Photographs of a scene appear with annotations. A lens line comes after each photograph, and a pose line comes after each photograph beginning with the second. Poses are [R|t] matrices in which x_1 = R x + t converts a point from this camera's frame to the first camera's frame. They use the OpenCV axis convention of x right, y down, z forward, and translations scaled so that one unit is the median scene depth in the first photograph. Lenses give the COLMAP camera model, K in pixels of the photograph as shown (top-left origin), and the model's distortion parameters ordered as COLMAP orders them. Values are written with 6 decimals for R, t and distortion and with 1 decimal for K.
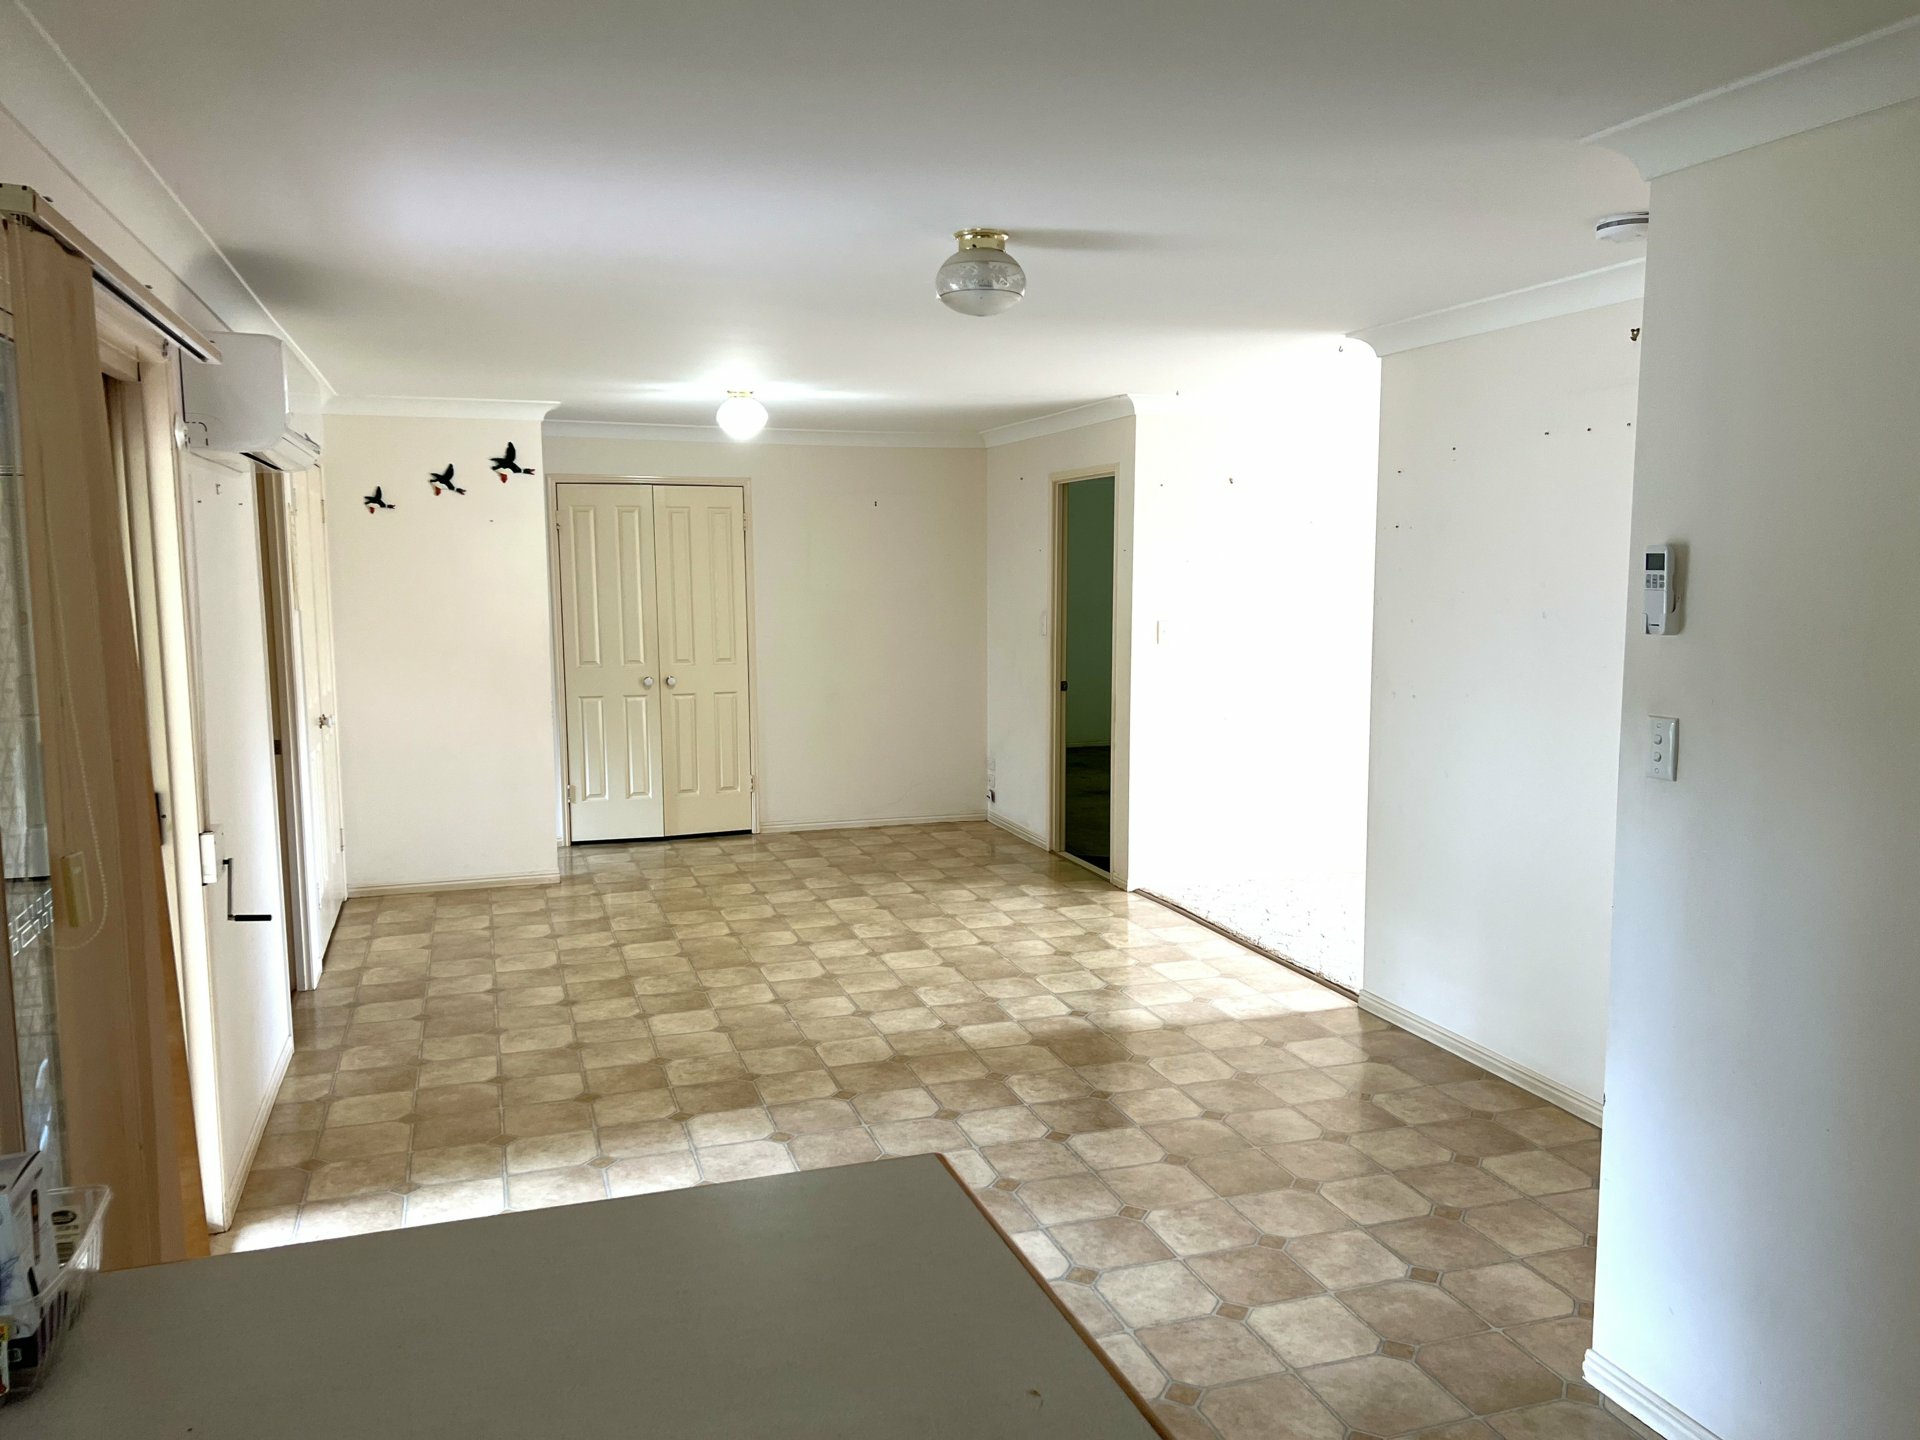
lens RADIAL K [[1438.9, 0, 948.4], [0, 1438.9, 732.1], [0, 0, 1]] dist [0.064905, -0.029707]
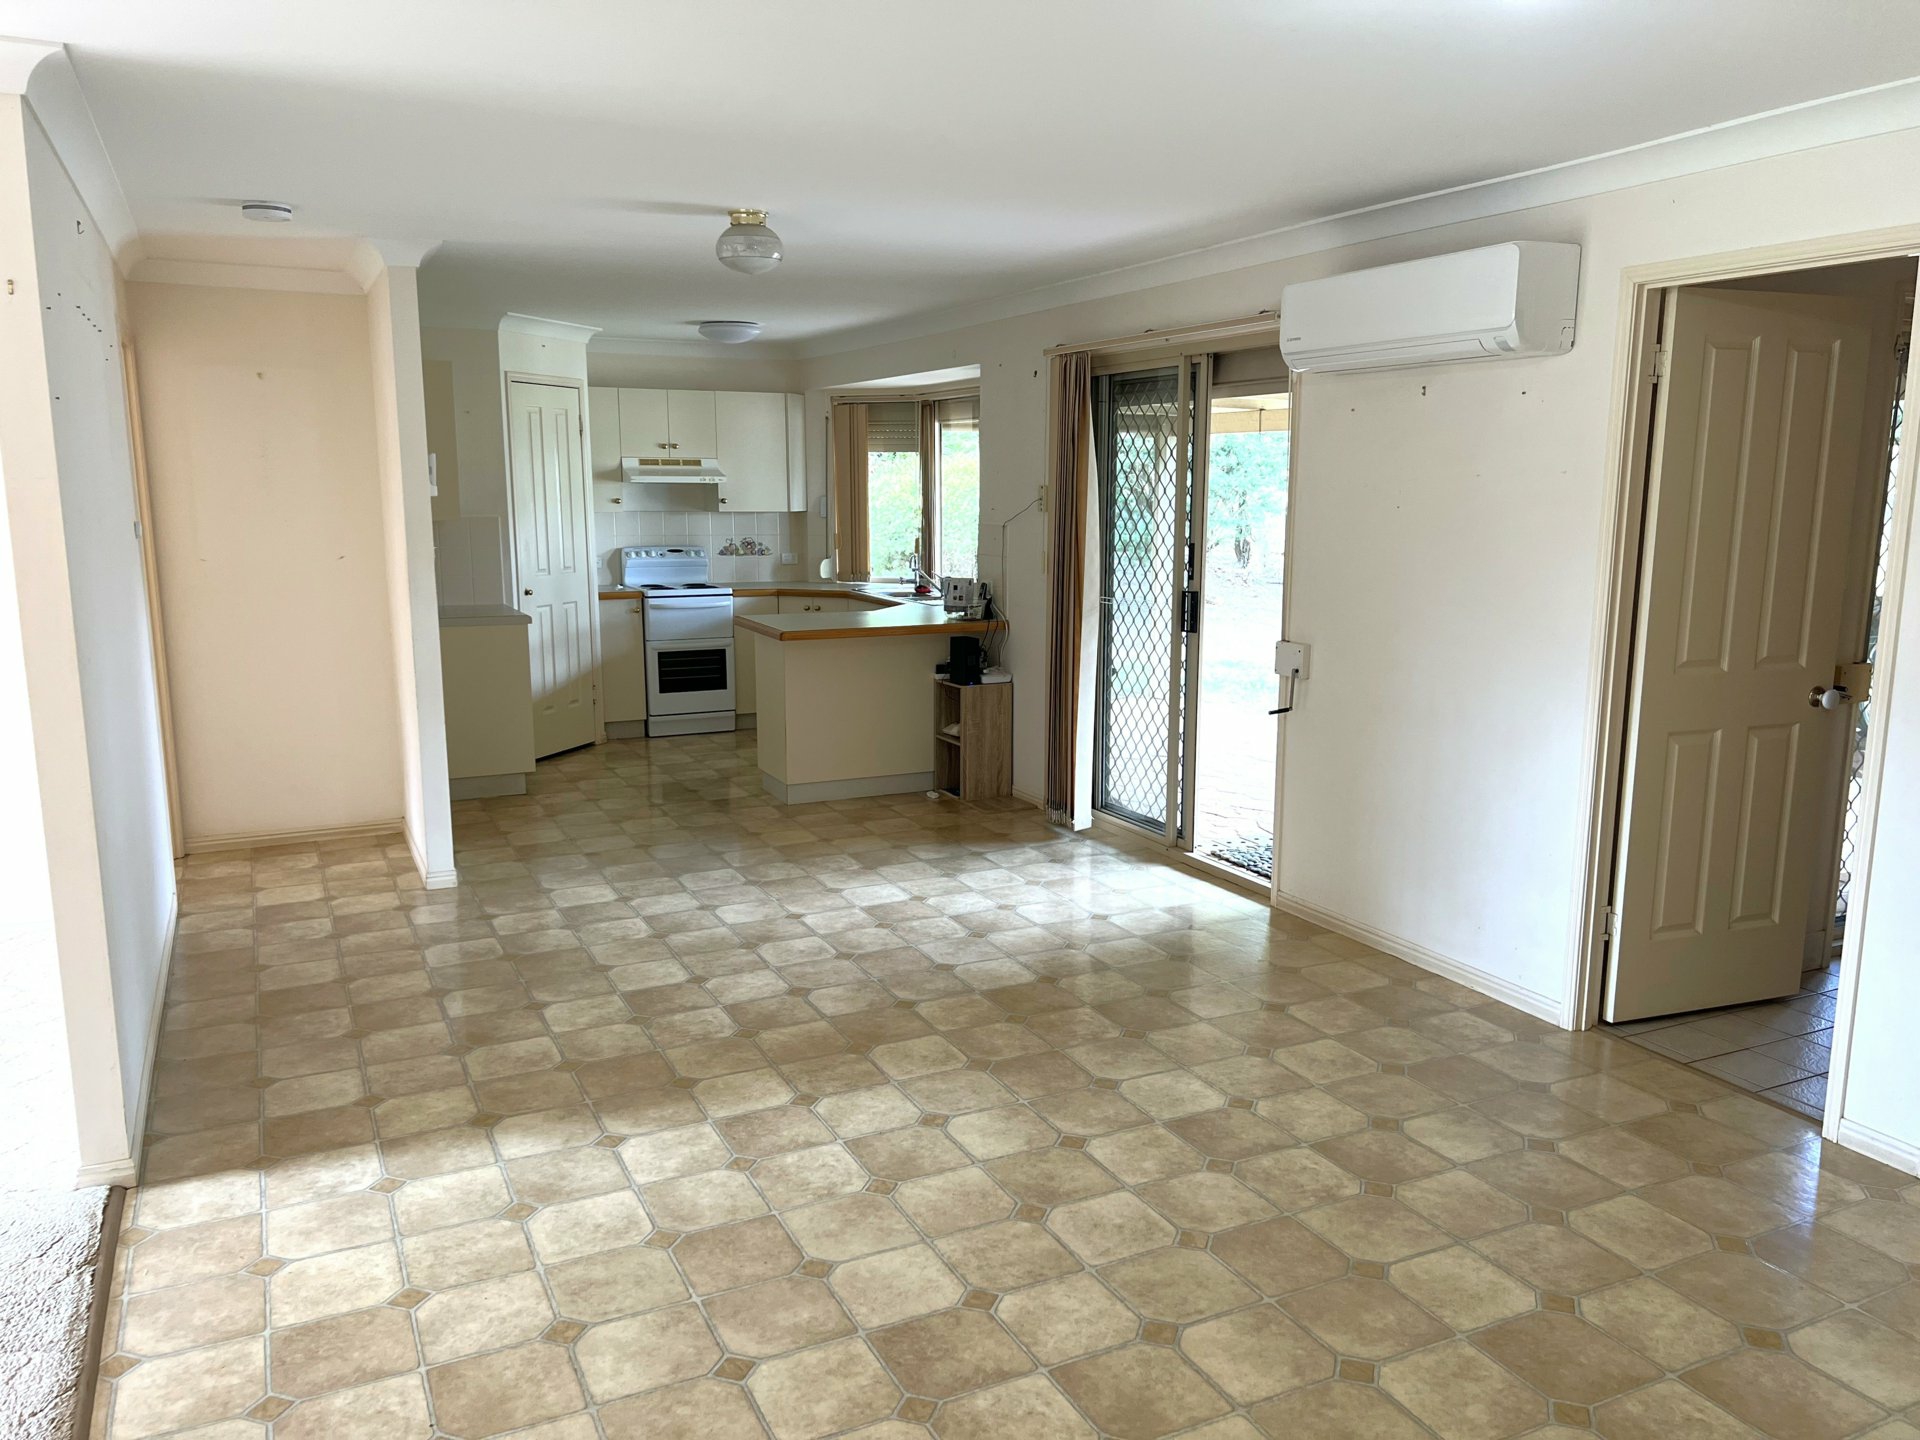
lens RADIAL K [[1438.9, 0, 971.0], [0, 1438.9, 729.6], [0, 0, 1]] dist [0.064905, -0.029707]
pose [[-0.989554, 0.028592, -0.141299, 0.013593], [-0.013957, 0.956529, 0.291302, -0.168625], [0.143486, 0.290231, -0.946138, 1.473312]]
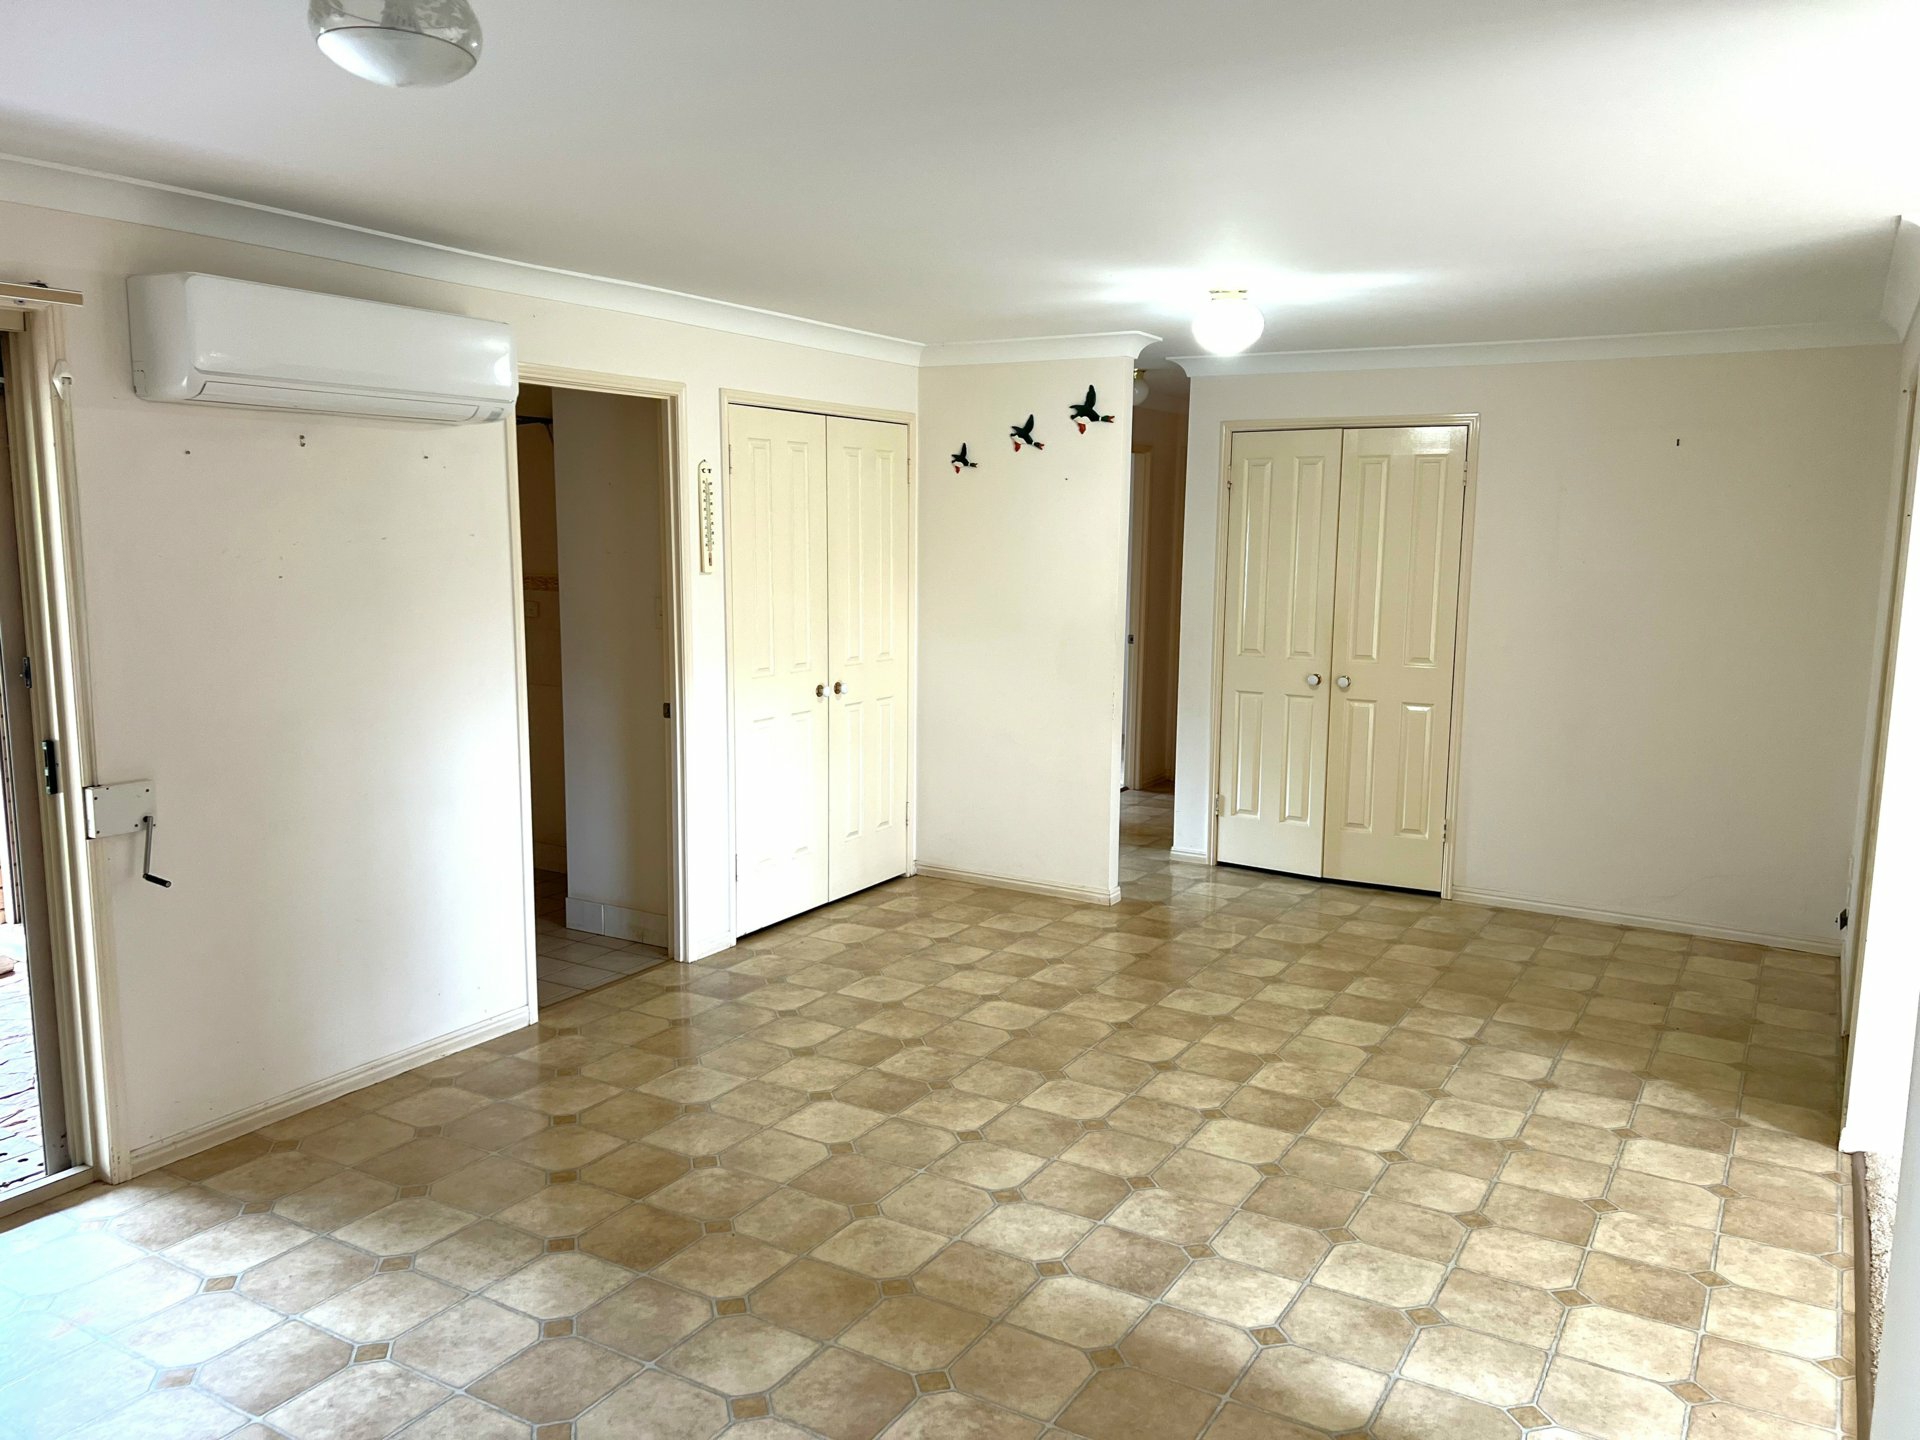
lens RADIAL K [[1438.9, 0, 932.2], [0, 1438.9, 718.7], [0, 0, 1]] dist [0.064905, -0.029707]
pose [[0.645526, 0.115564, -0.754945, 0.375212], [-0.103255, 0.992616, 0.063657, -0.062422], [0.756727, 0.036859, 0.652692, 0.478195]]
